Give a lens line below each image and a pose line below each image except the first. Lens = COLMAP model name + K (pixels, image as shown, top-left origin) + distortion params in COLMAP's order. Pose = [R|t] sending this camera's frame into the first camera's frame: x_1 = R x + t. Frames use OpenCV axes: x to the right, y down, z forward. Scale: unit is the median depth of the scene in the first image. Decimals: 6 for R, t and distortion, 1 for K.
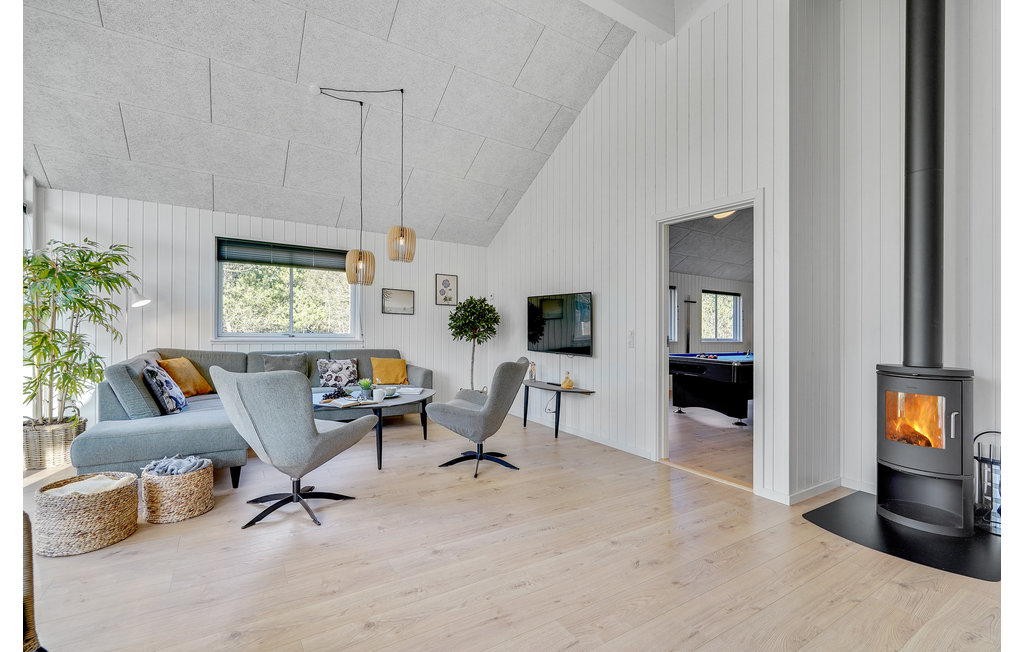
lens RADIAL K [[454.5, 0, 512.0], [0, 454.5, 326.0], [0, 0, 1]] dist [0.001845, 0.000218]
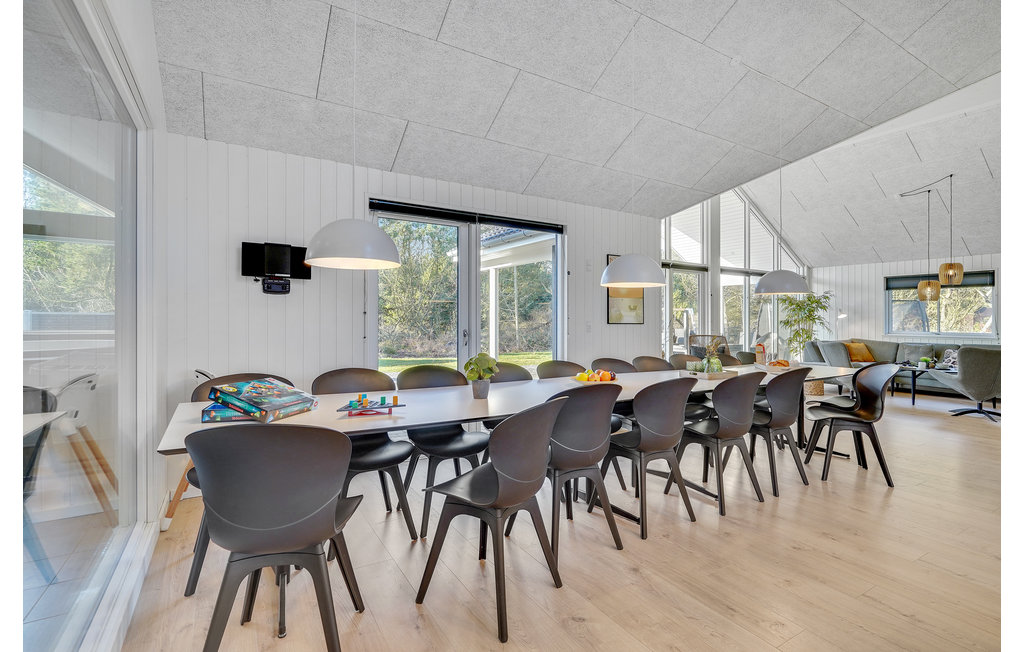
lens RADIAL K [[466.1, 0, 513.9], [0, 466.1, 310.3], [0, 0, 1]] dist [0.000266, 0.000251]
pose [[-0.030046, -0.039964, -0.998749, 1.183668], [-0.007309, 0.999182, -0.039762, 0.016857], [0.999522, 0.006105, -0.030313, -0.386374]]
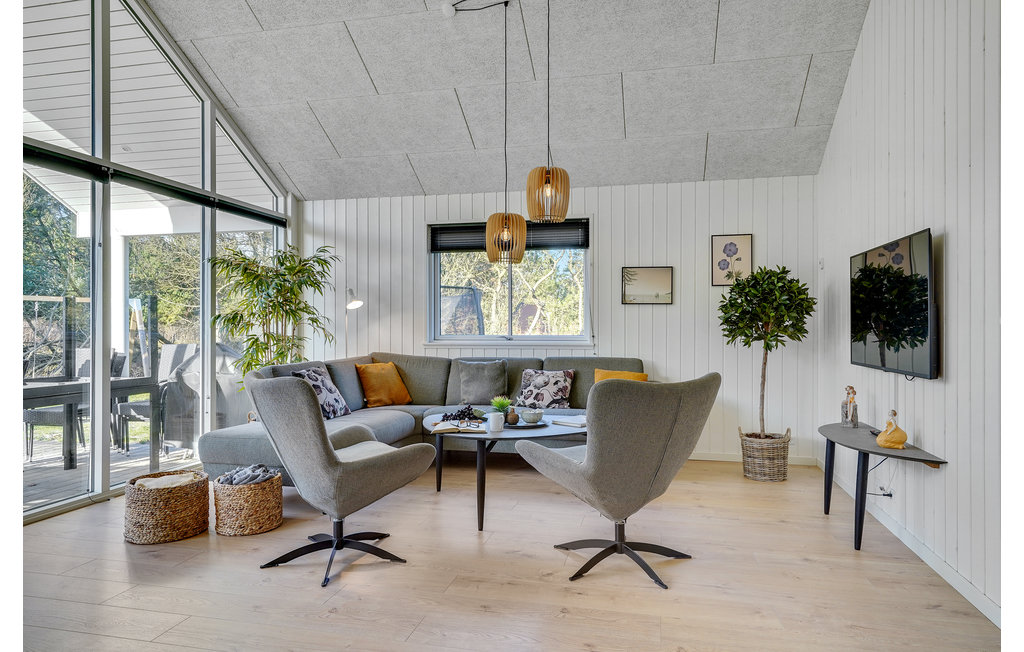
lens RADIAL K [[614.4, 0, 516.1], [0, 614.4, 342.3], [0, 0, 1]] dist [-0.000915, 0.000390]
pose [[0.692116, -0.002778, -0.721781, 0.304420], [0.018643, 0.999728, 0.014028, 0.014650], [0.721545, -0.023165, 0.691979, 0.296959]]
